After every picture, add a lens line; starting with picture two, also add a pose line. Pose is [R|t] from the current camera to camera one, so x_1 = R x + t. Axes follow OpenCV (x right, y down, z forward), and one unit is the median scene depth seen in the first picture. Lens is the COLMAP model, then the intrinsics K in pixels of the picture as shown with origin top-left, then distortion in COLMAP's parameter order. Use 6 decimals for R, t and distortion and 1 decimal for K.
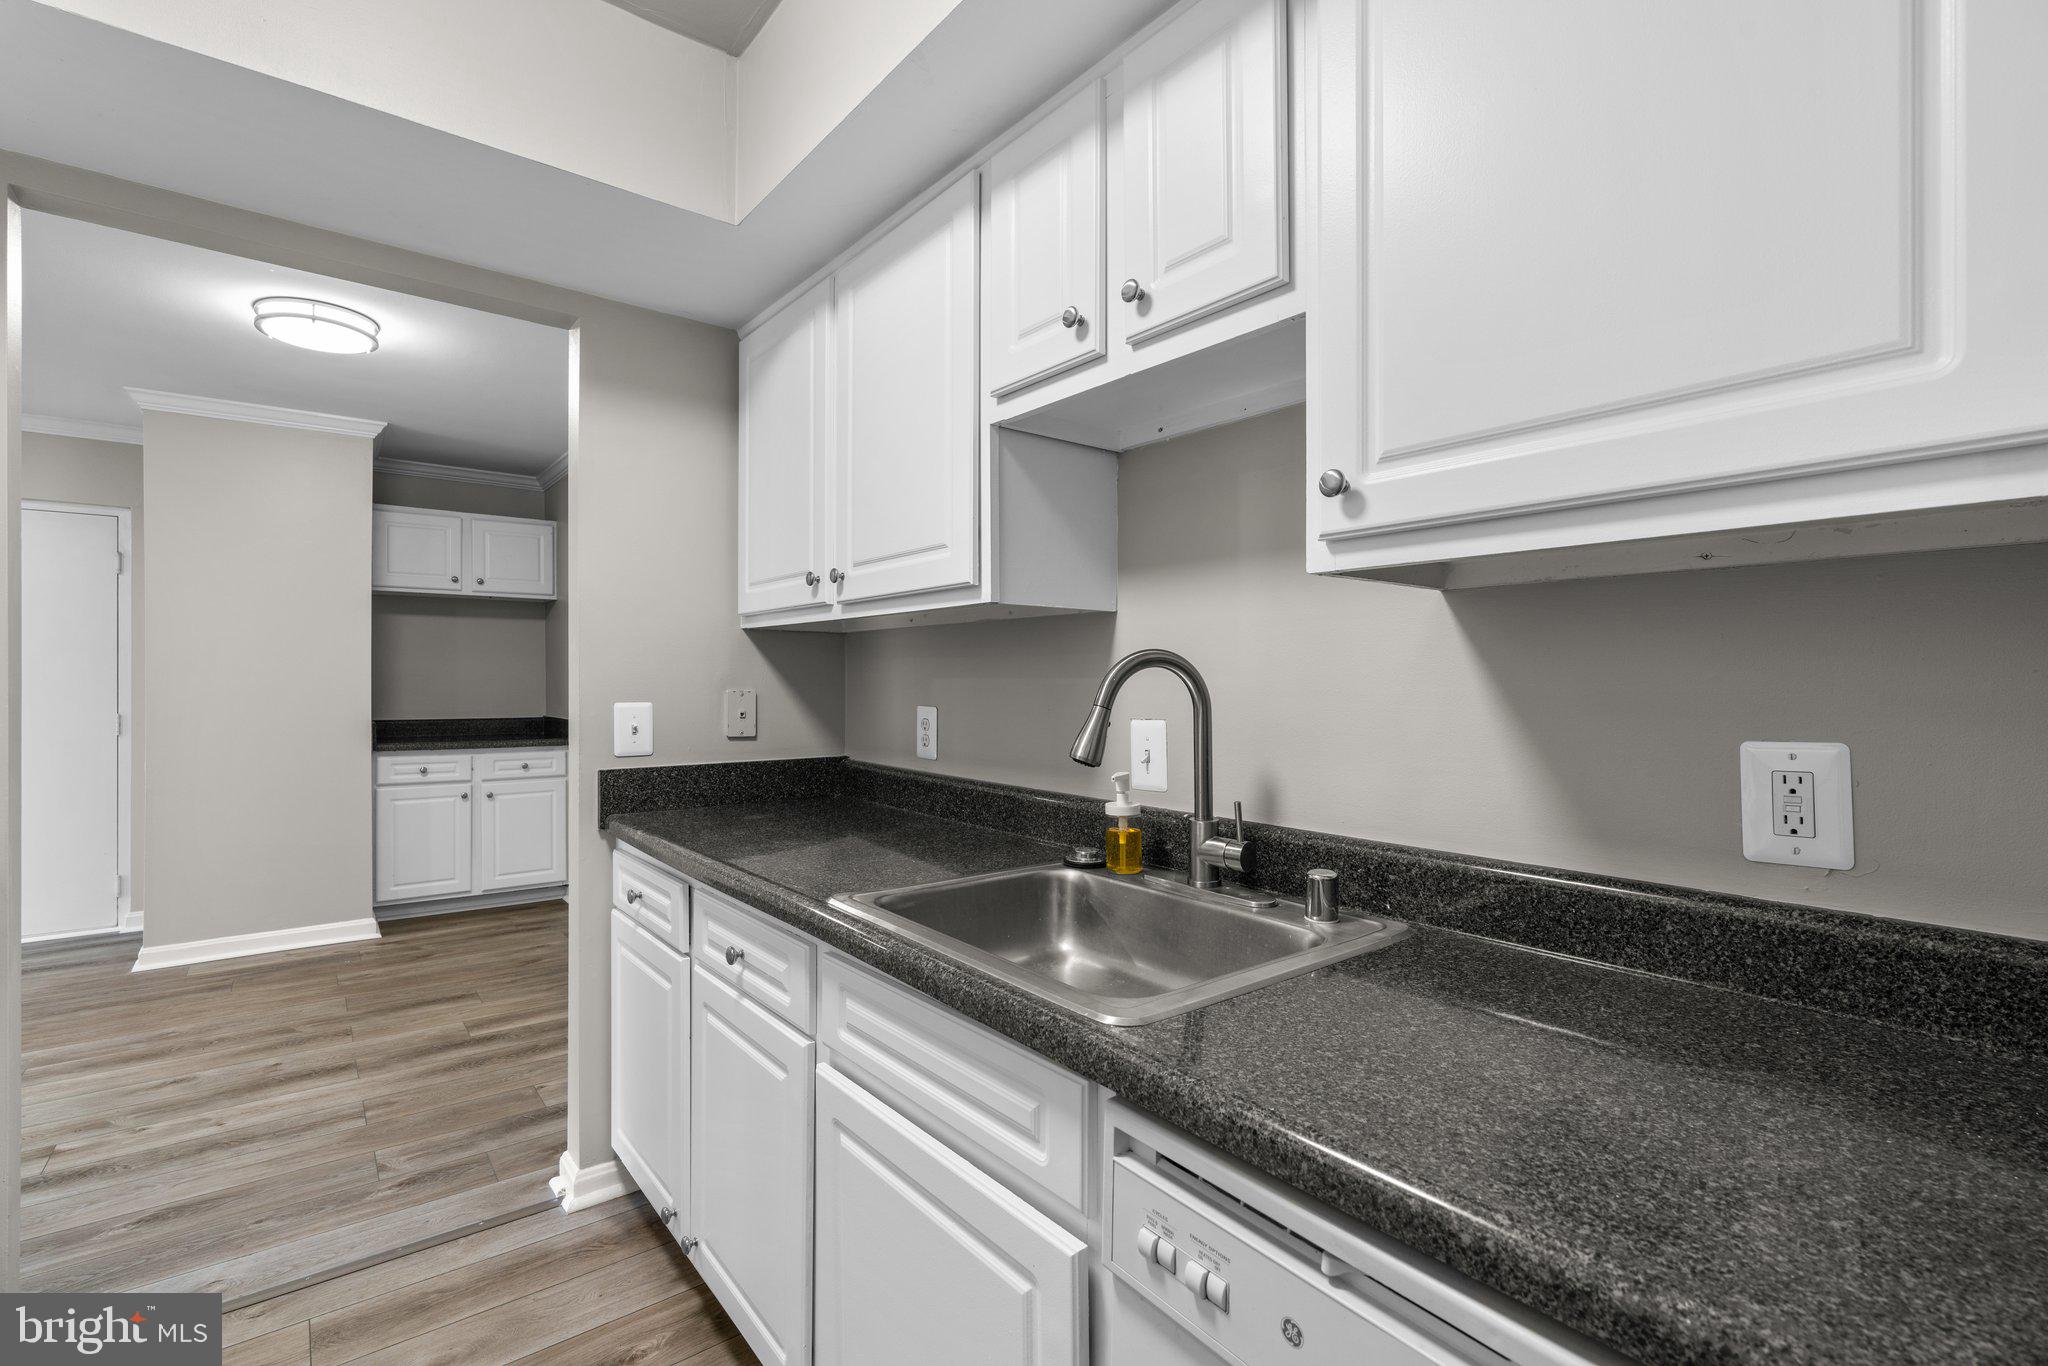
lens RADIAL K [[911.2, 0, 1021.6], [0, 911.2, 683.0], [0, 0, 1]] dist [-0.016760, 0.006483]
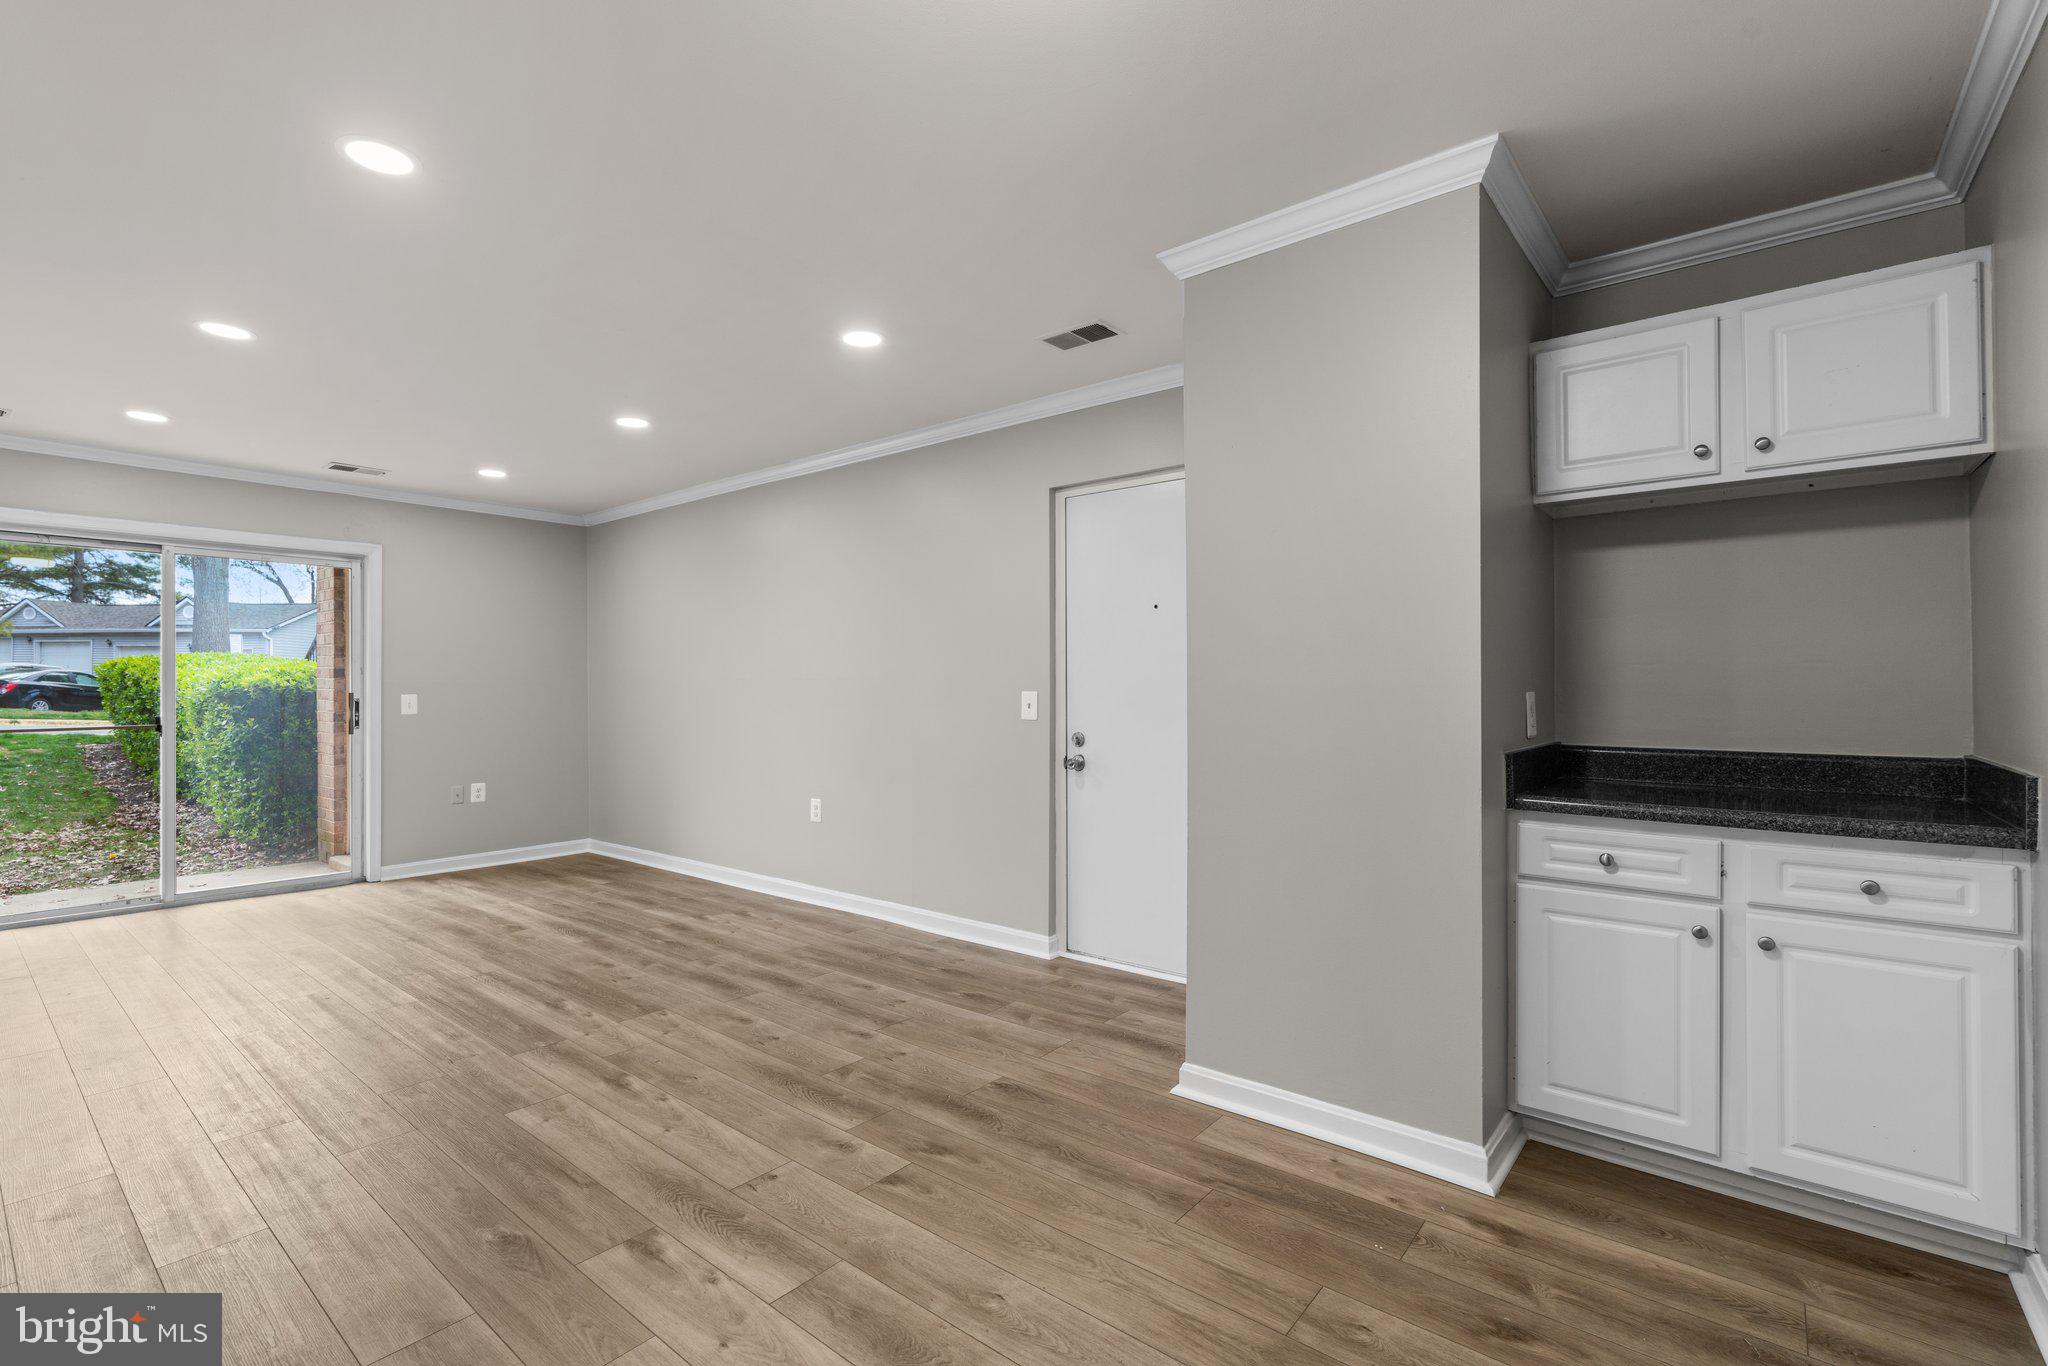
lens RADIAL K [[916.1, 0, 1012.7], [0, 916.1, 686.3], [0, 0, 1]] dist [-0.012618, 0.006957]
pose [[0.203846, -0.007614, -0.978973, -0.612704], [0.003006, 0.999970, -0.007152, 0.021069], [0.978998, -0.001484, 0.203863, 1.419331]]
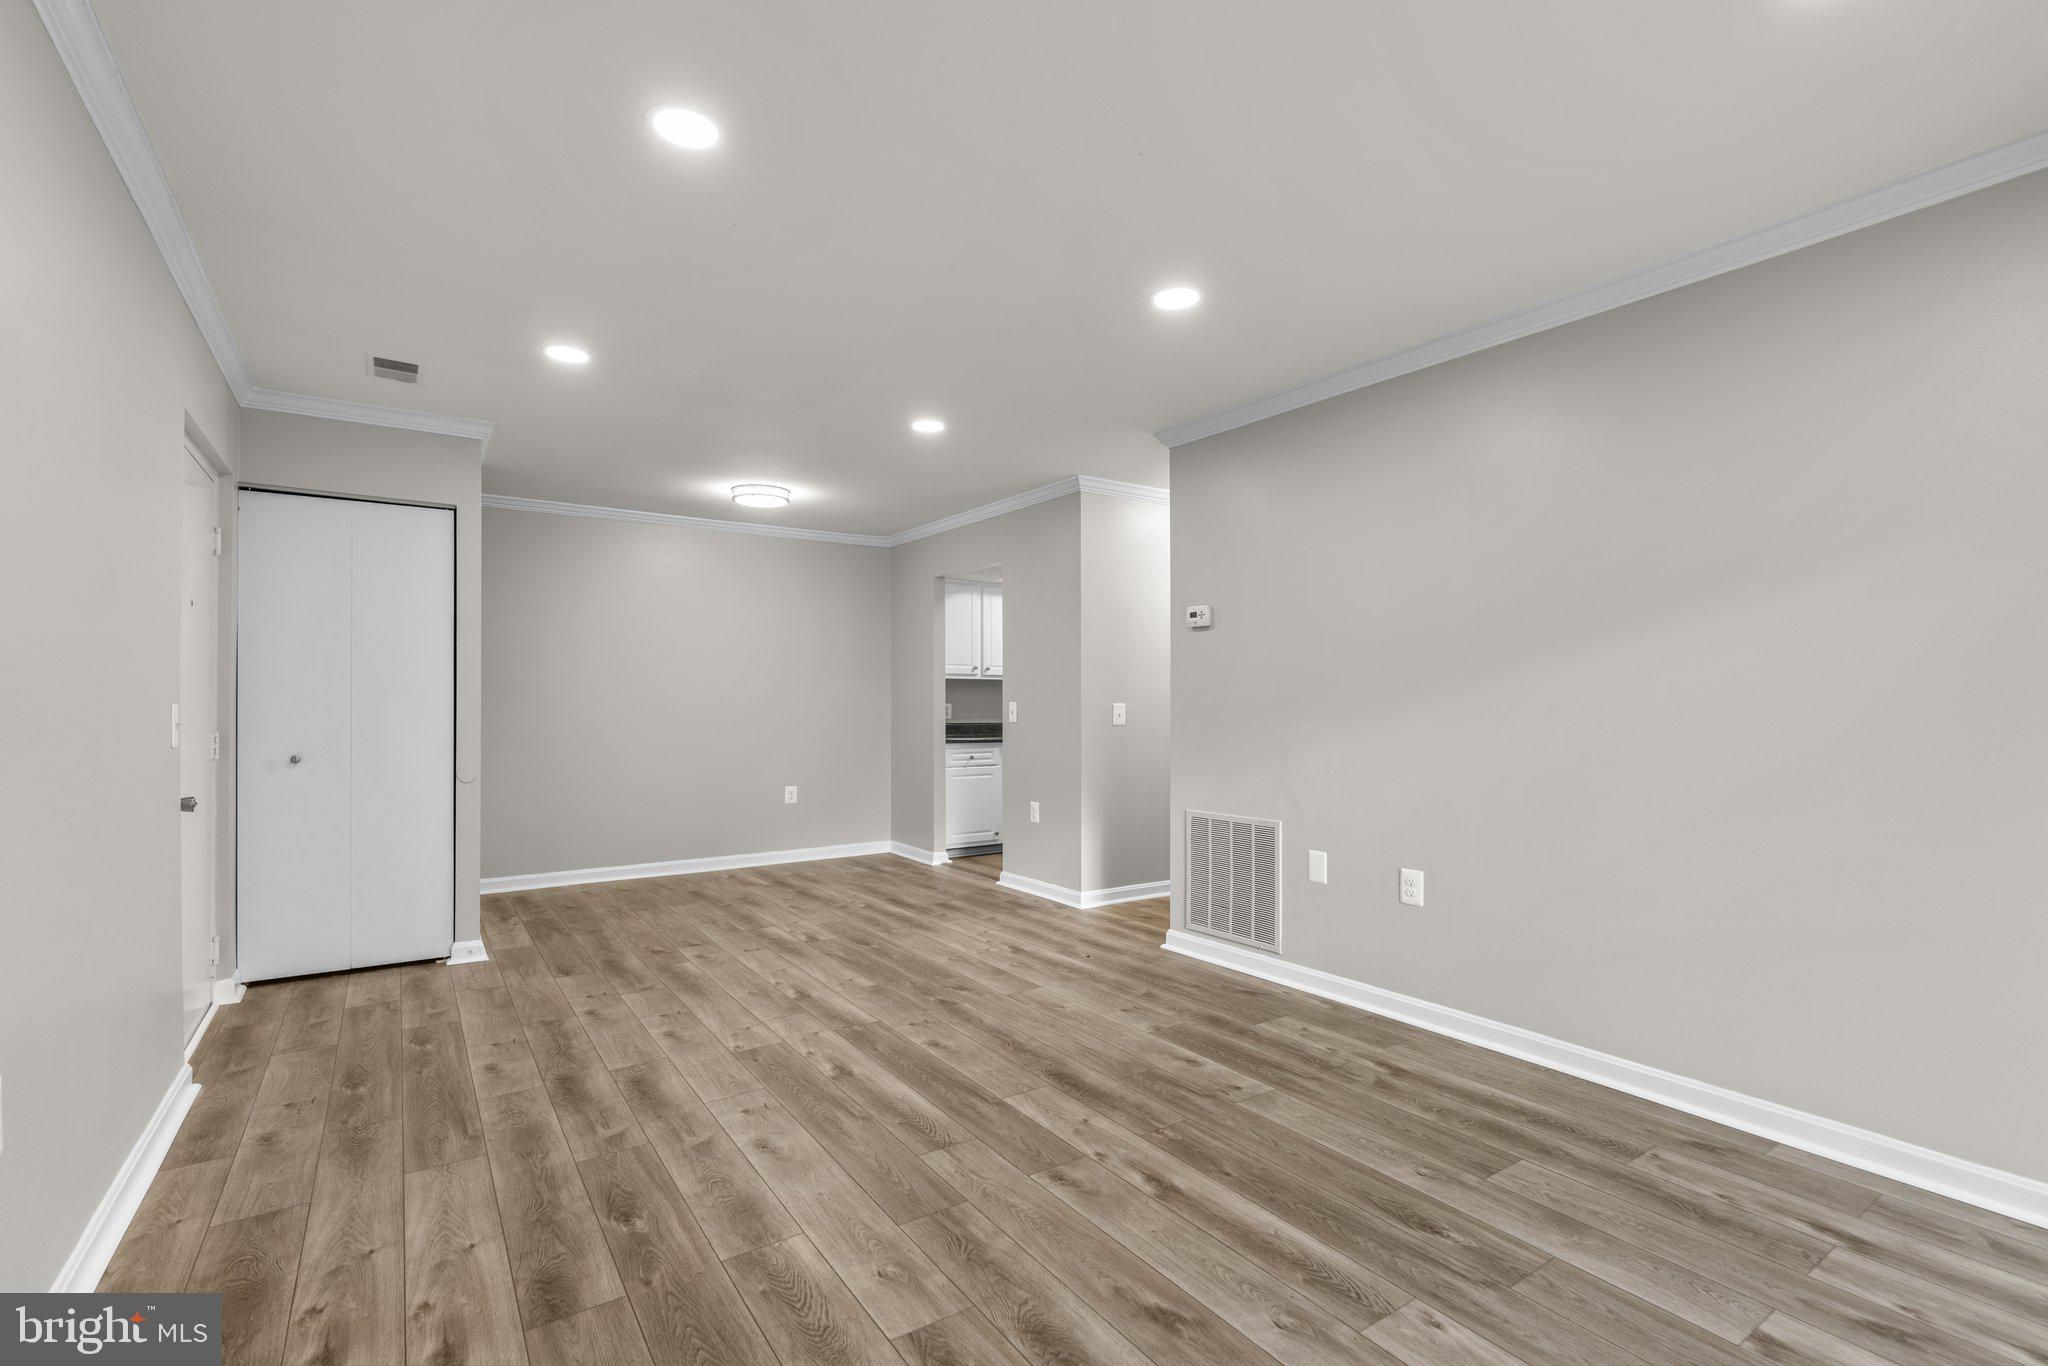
lens RADIAL K [[929.4, 0, 1028.9], [0, 929.4, 706.2], [0, 0, 1]] dist [-0.015810, 0.007959]
pose [[0.074702, -0.008317, 0.997171, -3.946563], [0.000917, 0.999965, 0.008272, 0.010188], [-0.997206, 0.000296, 0.074707, 0.511929]]
